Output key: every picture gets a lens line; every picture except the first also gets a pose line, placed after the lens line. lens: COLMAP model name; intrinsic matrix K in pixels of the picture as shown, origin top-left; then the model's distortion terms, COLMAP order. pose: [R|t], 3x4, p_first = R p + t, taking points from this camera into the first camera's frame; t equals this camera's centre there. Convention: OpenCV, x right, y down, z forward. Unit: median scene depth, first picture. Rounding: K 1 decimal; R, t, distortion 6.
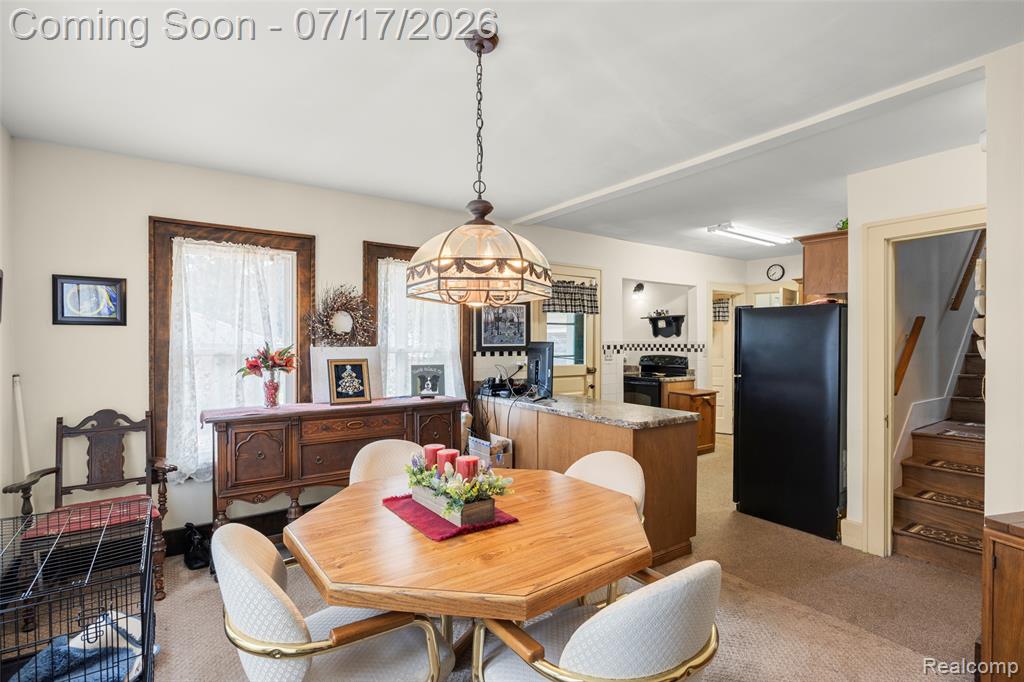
lens RADIAL K [[482.6, 0, 510.8], [0, 482.6, 340.3], [0, 0, 1]] dist [-0.010621, -0.000378]
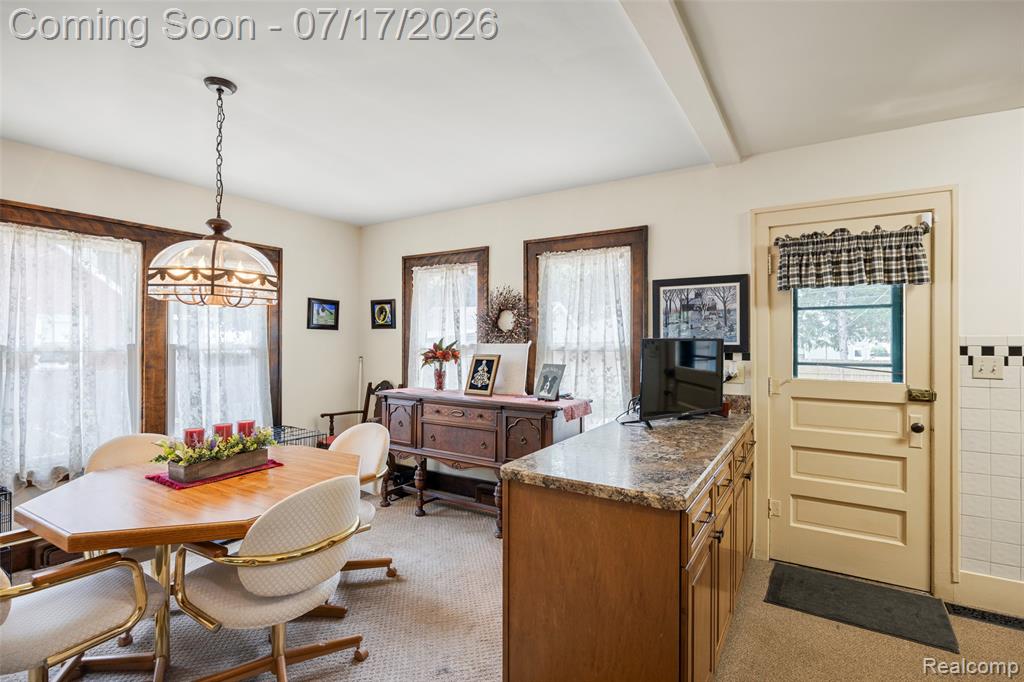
lens RADIAL K [[483.6, 0, 511.0], [0, 483.6, 337.1], [0, 0, 1]] dist [-0.001919, -0.000464]
pose [[0.391399, -0.002163, -0.920218, 0.650016], [0.003620, 0.999993, -0.000811, -0.000056], [0.920214, -0.003014, 0.391405, 0.581662]]
